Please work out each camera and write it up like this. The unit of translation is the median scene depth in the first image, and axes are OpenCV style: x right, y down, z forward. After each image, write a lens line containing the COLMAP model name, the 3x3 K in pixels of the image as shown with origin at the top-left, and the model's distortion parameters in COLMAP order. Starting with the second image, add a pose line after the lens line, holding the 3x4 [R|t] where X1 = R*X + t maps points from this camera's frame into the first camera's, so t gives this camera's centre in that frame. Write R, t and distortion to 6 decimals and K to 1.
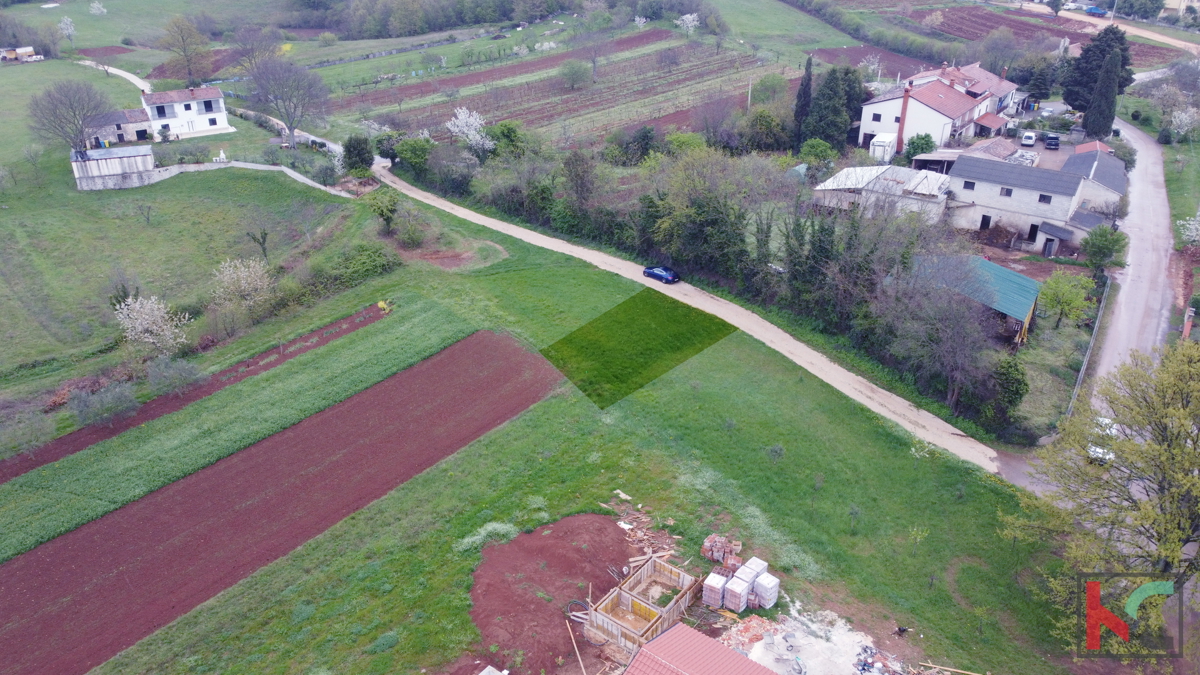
lens RADIAL K [[906.0, 0, 600.0], [0, 906.0, 337.5], [0, 0, 1]] dist [-0.008837, -0.005098]
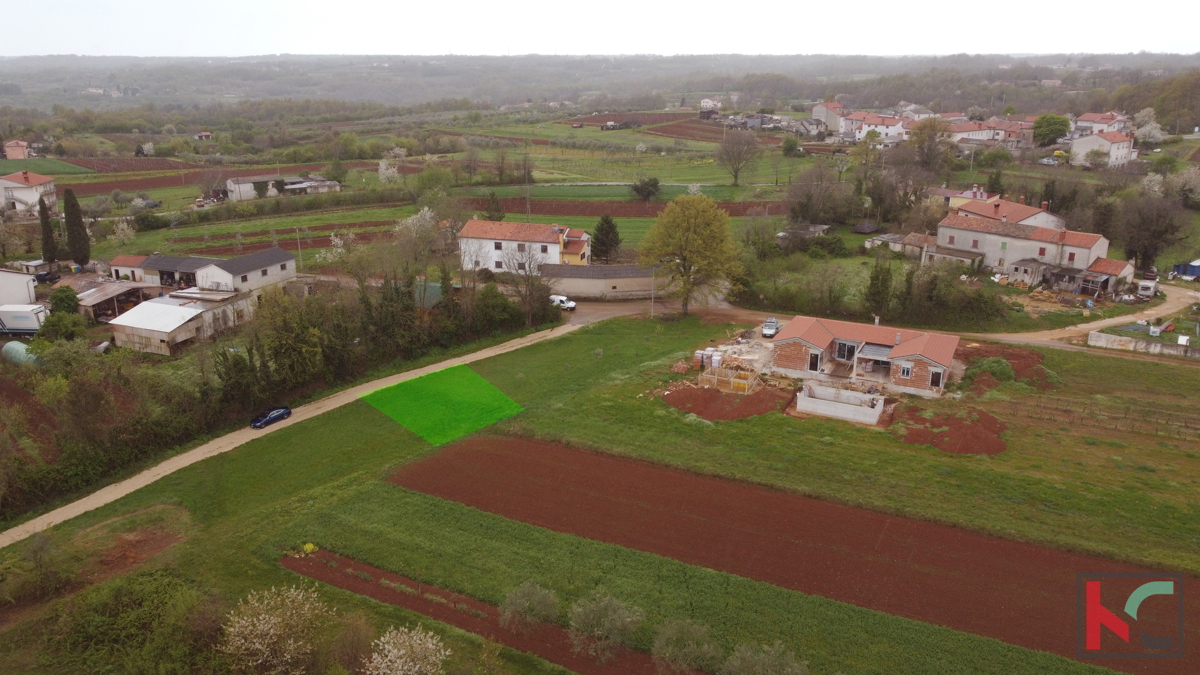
lens RADIAL K [[906.0, 0, 600.0], [0, 906.0, 337.5], [0, 0, 1]] dist [-0.008837, -0.005098]
pose [[-0.201333, -0.302373, 0.931684, -0.933667], [0.443736, 0.819810, 0.361954, -0.349029], [-0.873249, 0.486295, -0.030881, 0.659892]]
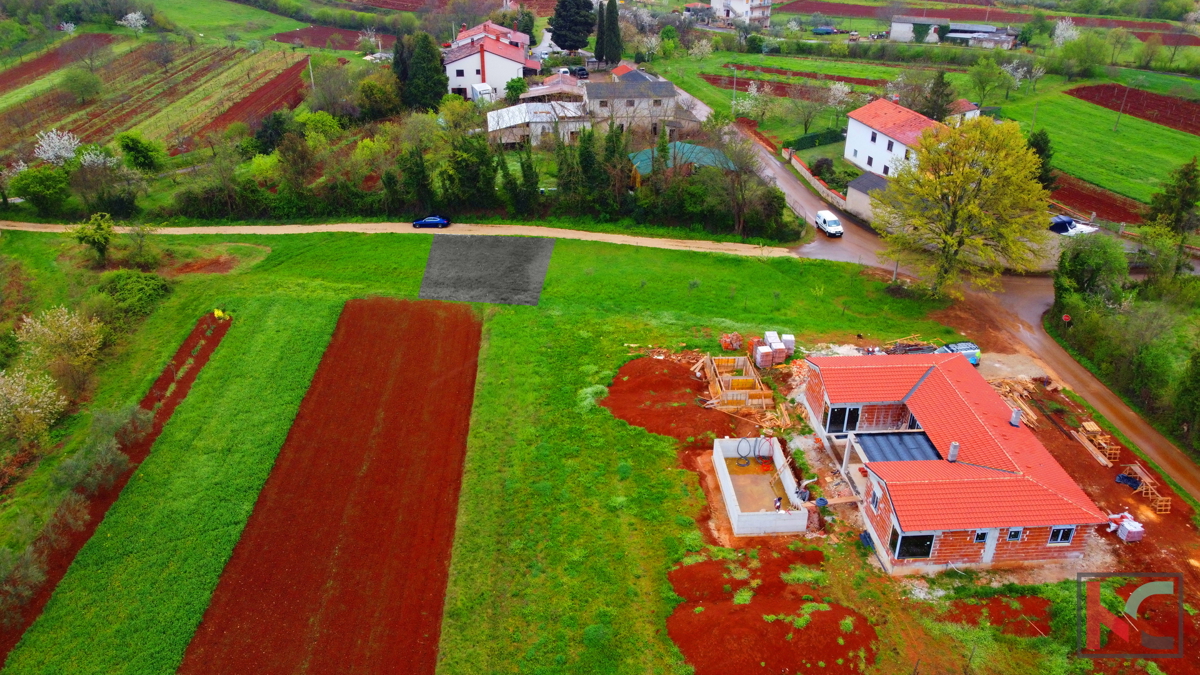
lens RADIAL K [[906.0, 0, 600.0], [0, 906.0, 337.5], [0, 0, 1]] dist [-0.008837, -0.005098]
pose [[0.748863, -0.308786, 0.586391, -0.478643], [0.301152, 0.946743, 0.113950, 0.000635], [-0.590348, 0.091260, 0.801973, -0.013553]]
